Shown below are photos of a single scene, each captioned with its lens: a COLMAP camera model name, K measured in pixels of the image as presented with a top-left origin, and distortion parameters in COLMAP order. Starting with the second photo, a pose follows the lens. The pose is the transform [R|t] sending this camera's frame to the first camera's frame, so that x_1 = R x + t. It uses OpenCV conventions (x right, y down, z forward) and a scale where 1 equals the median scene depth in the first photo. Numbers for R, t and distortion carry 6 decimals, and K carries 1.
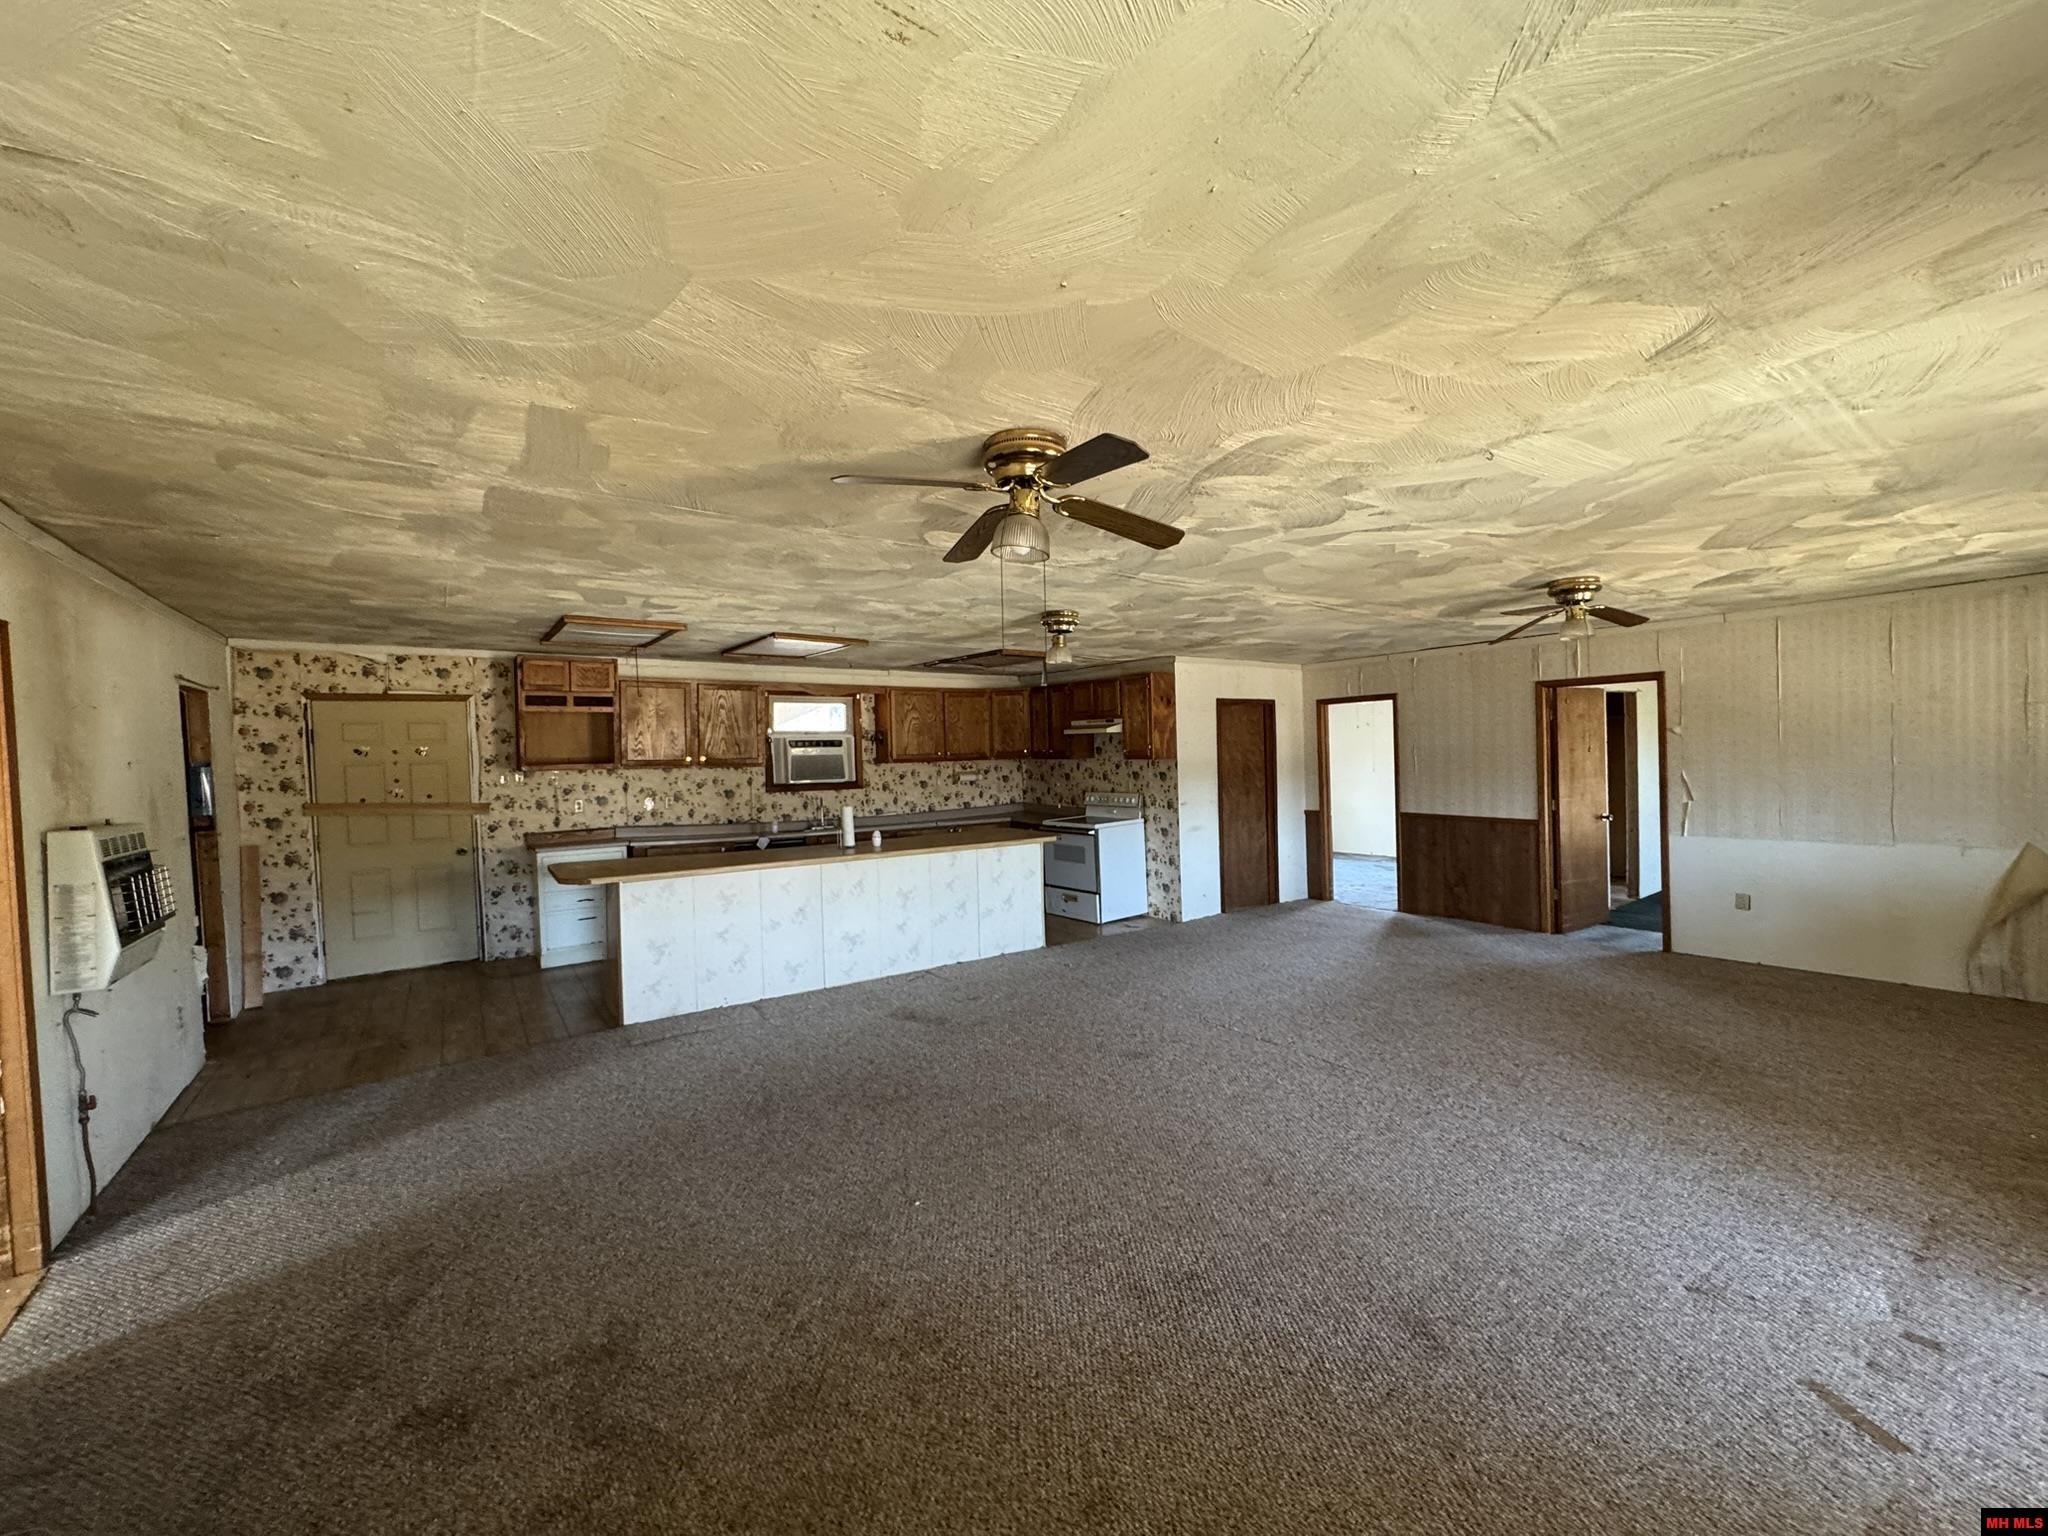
lens RADIAL K [[815.8, 0, 1024.0], [0, 815.8, 768.0], [0, 0, 1]] dist [-0.003820, 0.000213]
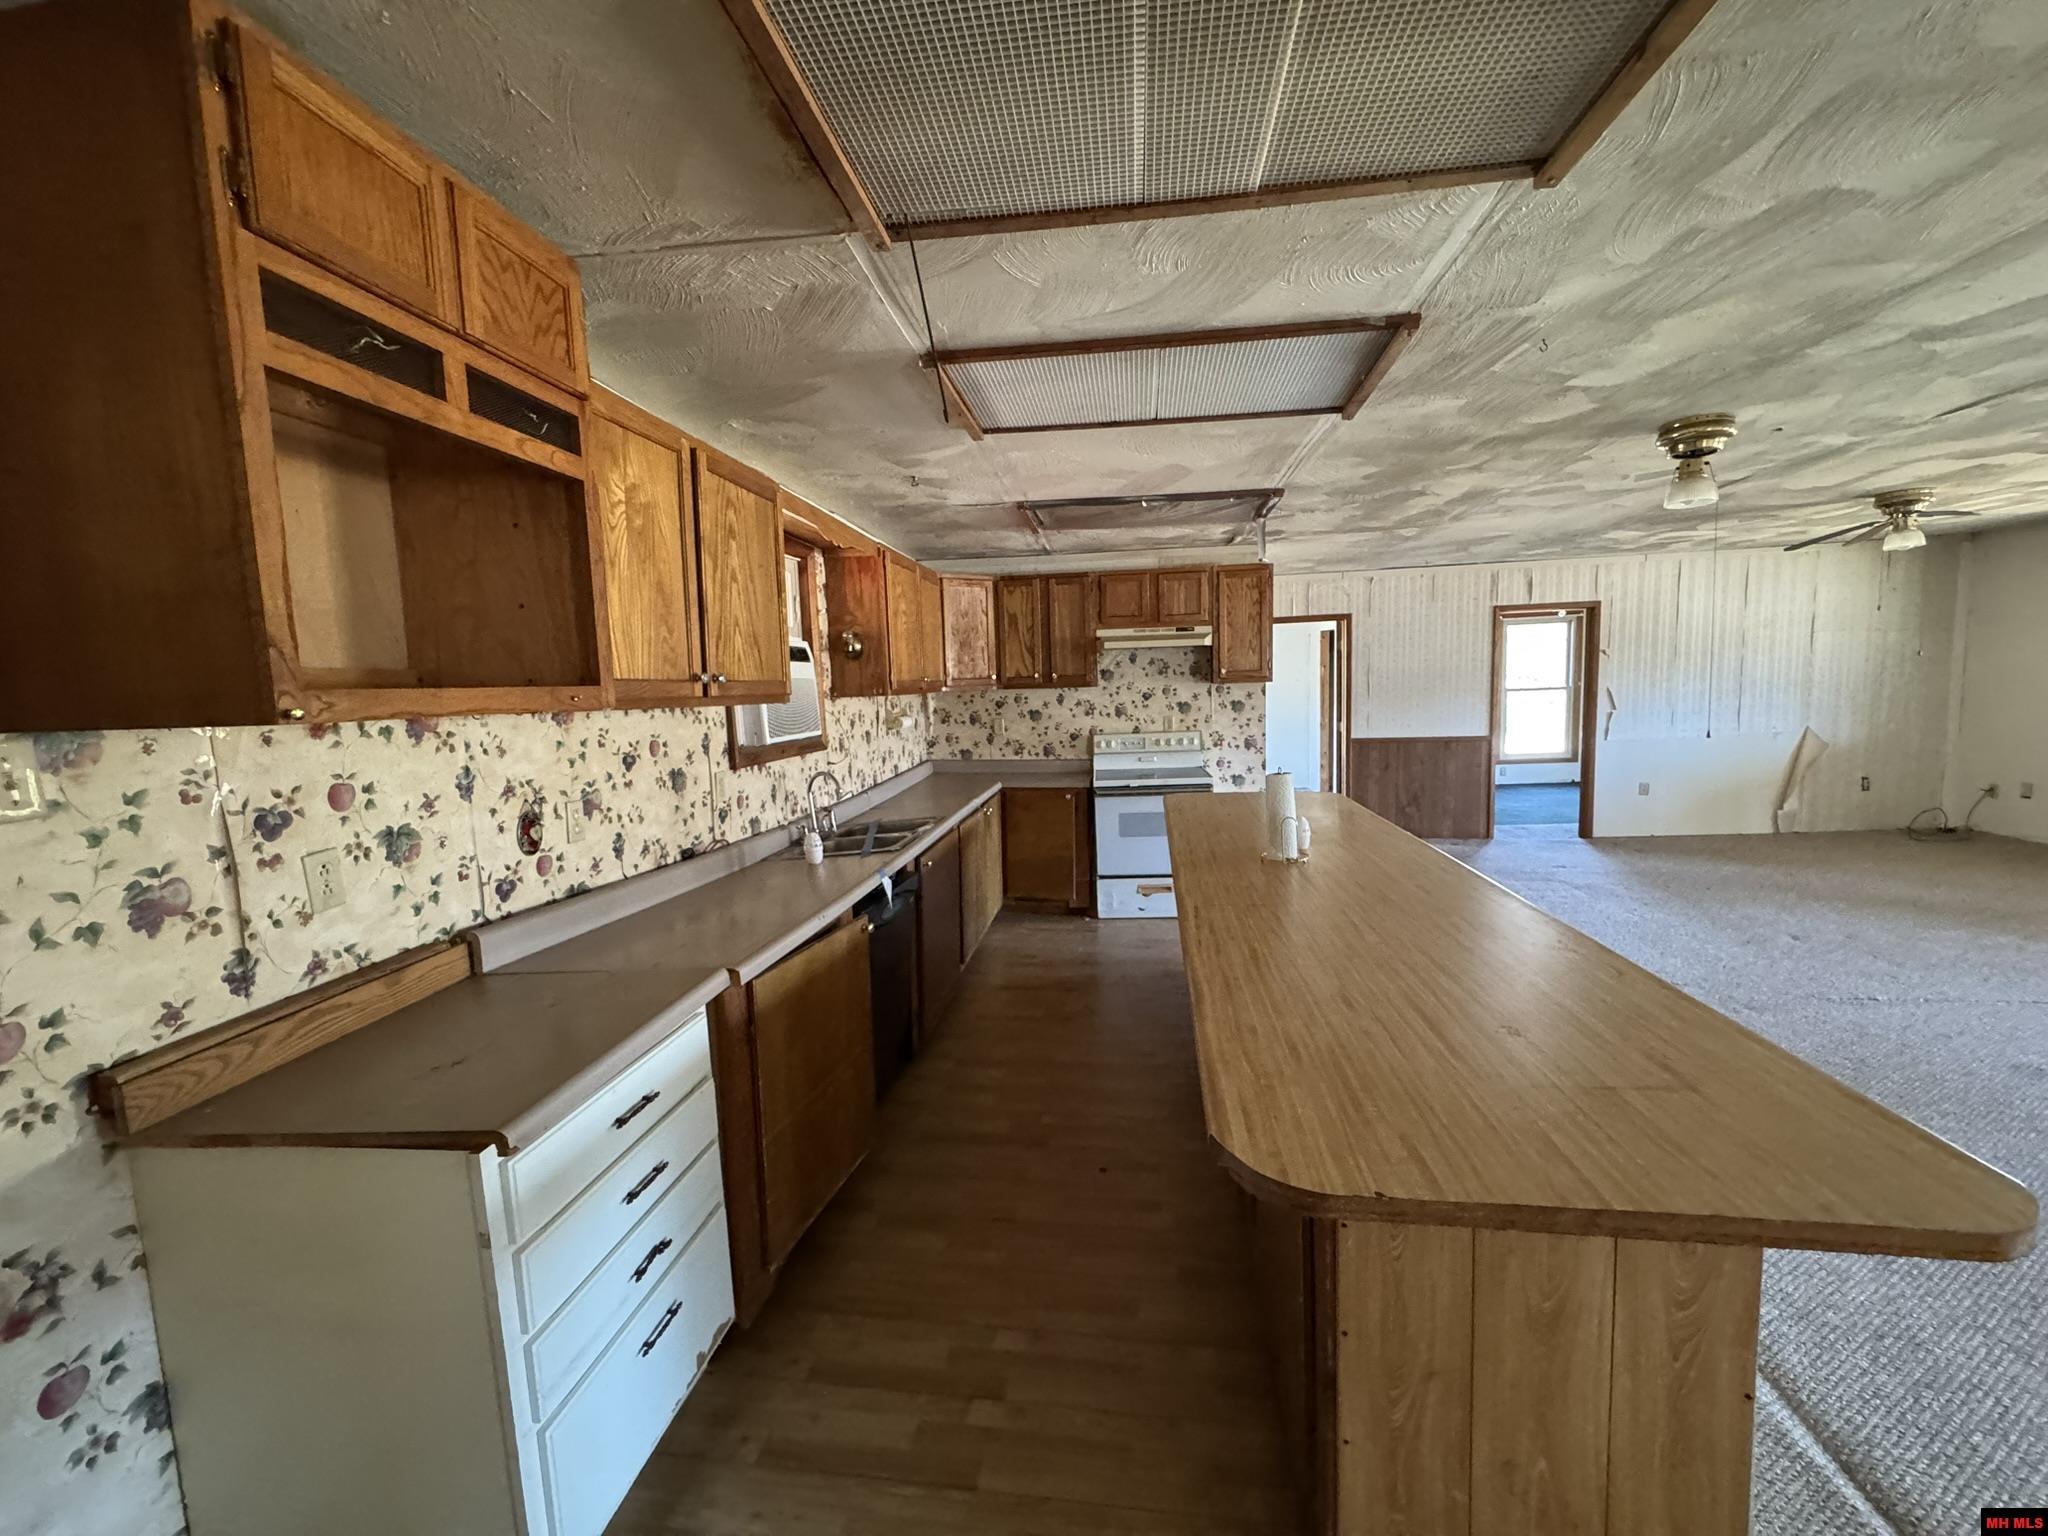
lens RADIAL K [[815.8, 0, 1024.0], [0, 815.8, 768.0], [0, 0, 1]] dist [-0.003820, 0.000213]
pose [[0.688677, -0.077378, 0.720928, -0.537433], [0.035157, 0.996683, 0.073390, 0.005038], [-0.724216, -0.025196, 0.689113, 0.655218]]
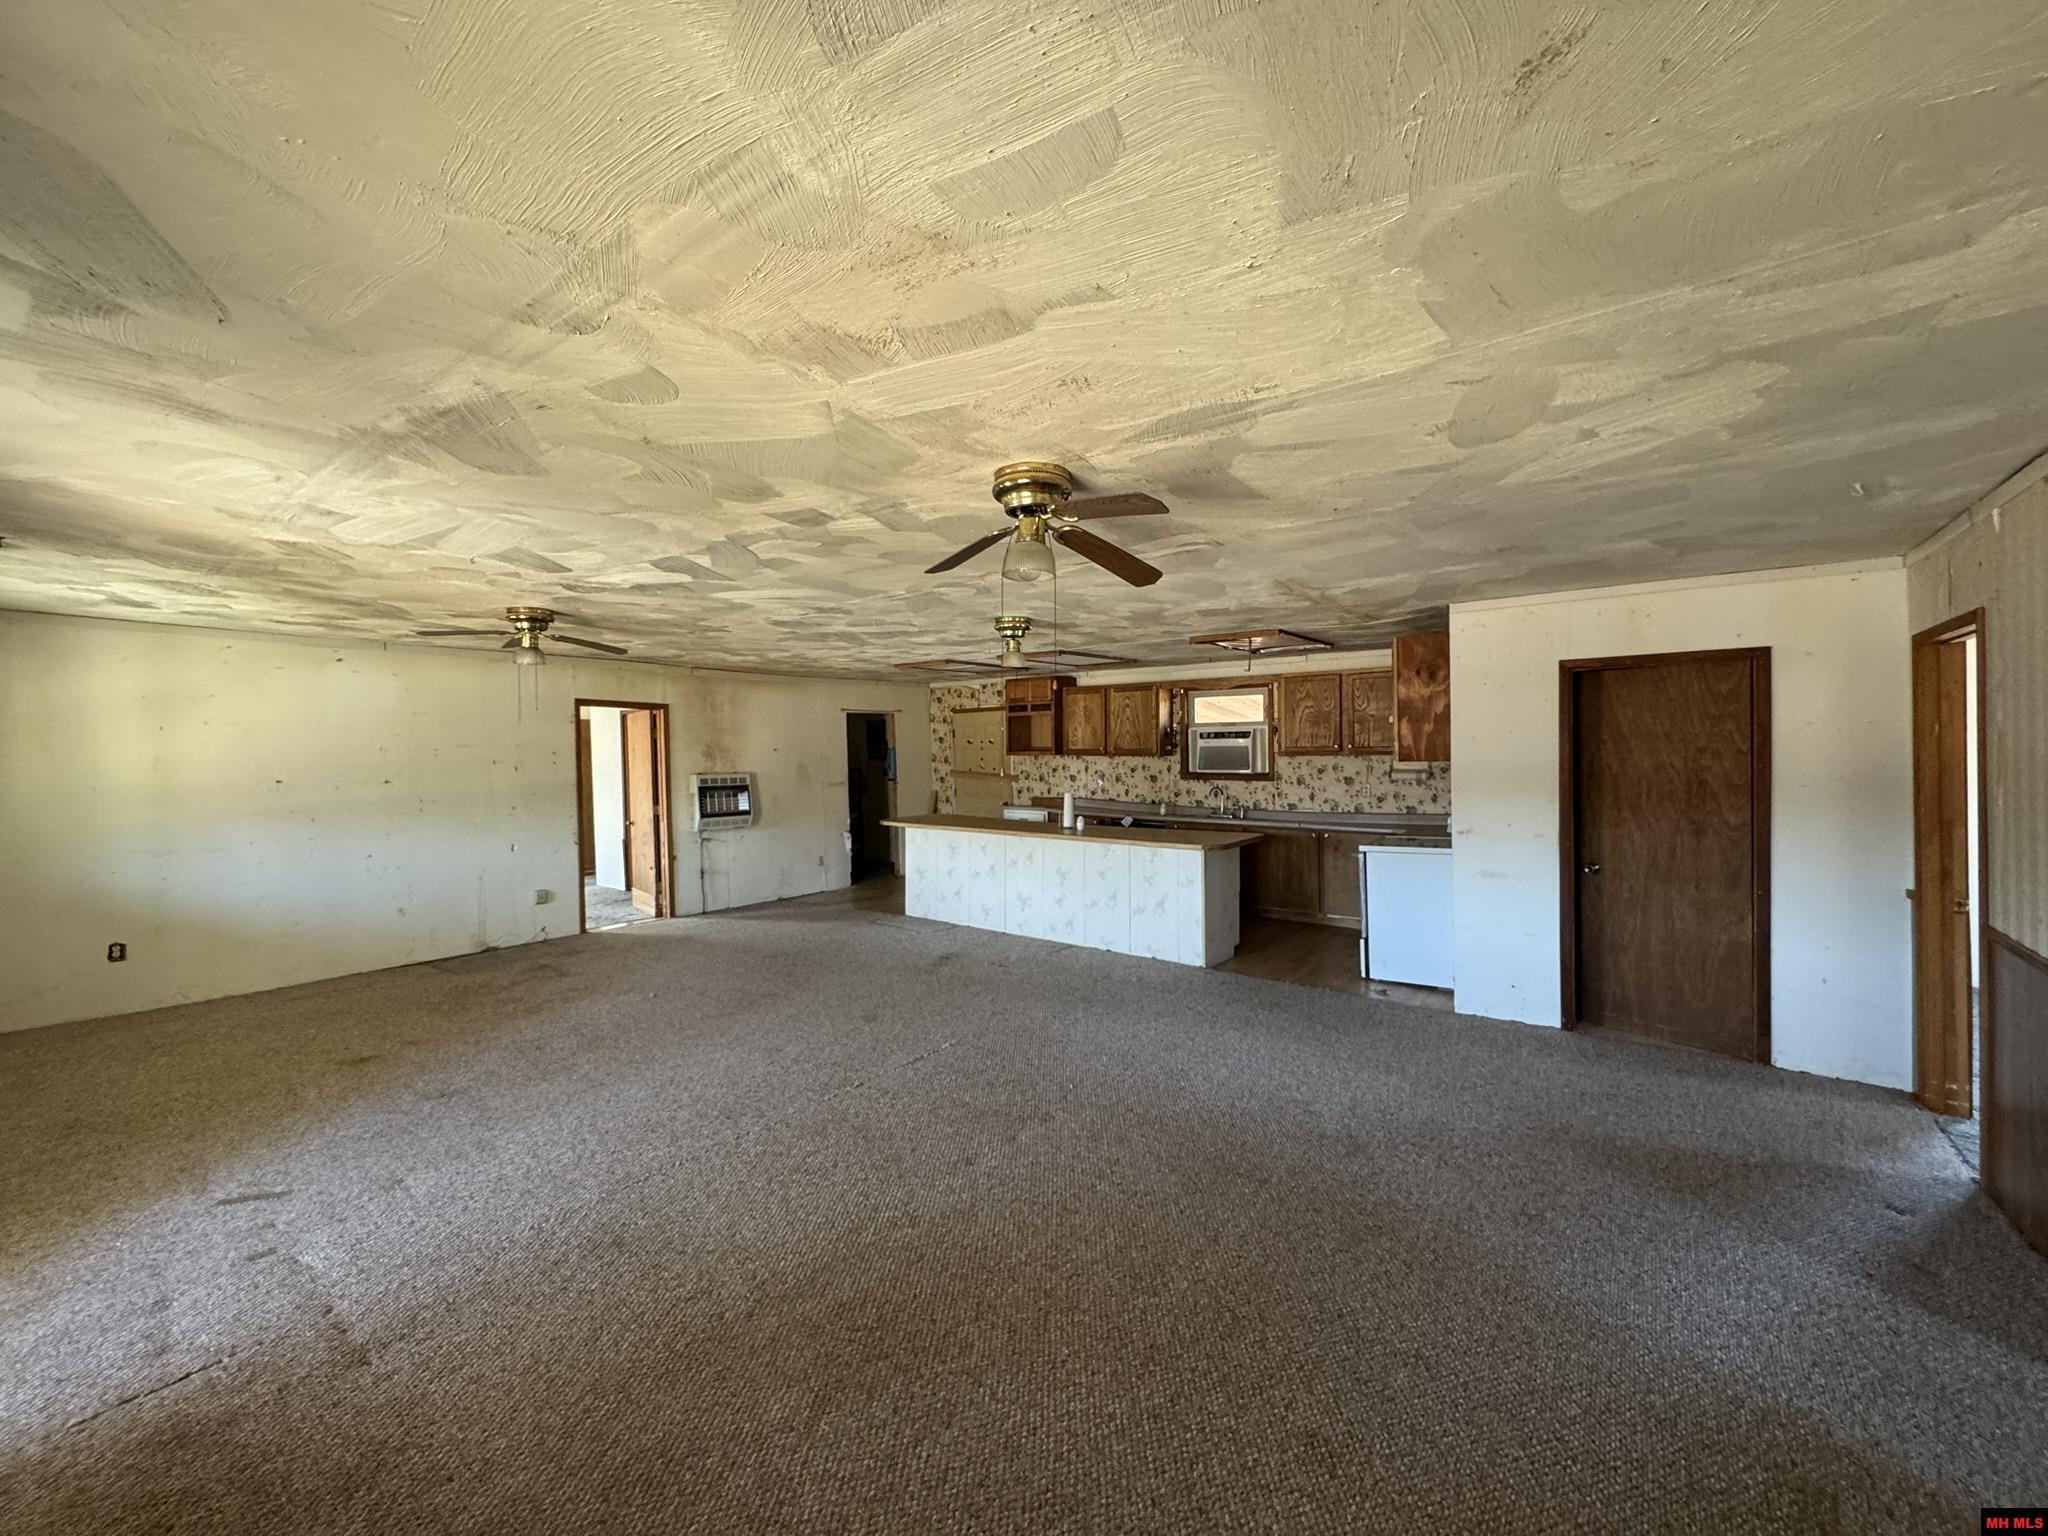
lens RADIAL K [[815.8, 0, 1024.0], [0, 815.8, 768.0], [0, 0, 1]] dist [-0.003820, 0.000213]
pose [[0.288474, 0.041959, -0.956568, 0.736421], [-0.012650, 0.999119, 0.040011, -0.029244], [0.957404, 0.000558, 0.288751, 0.497784]]
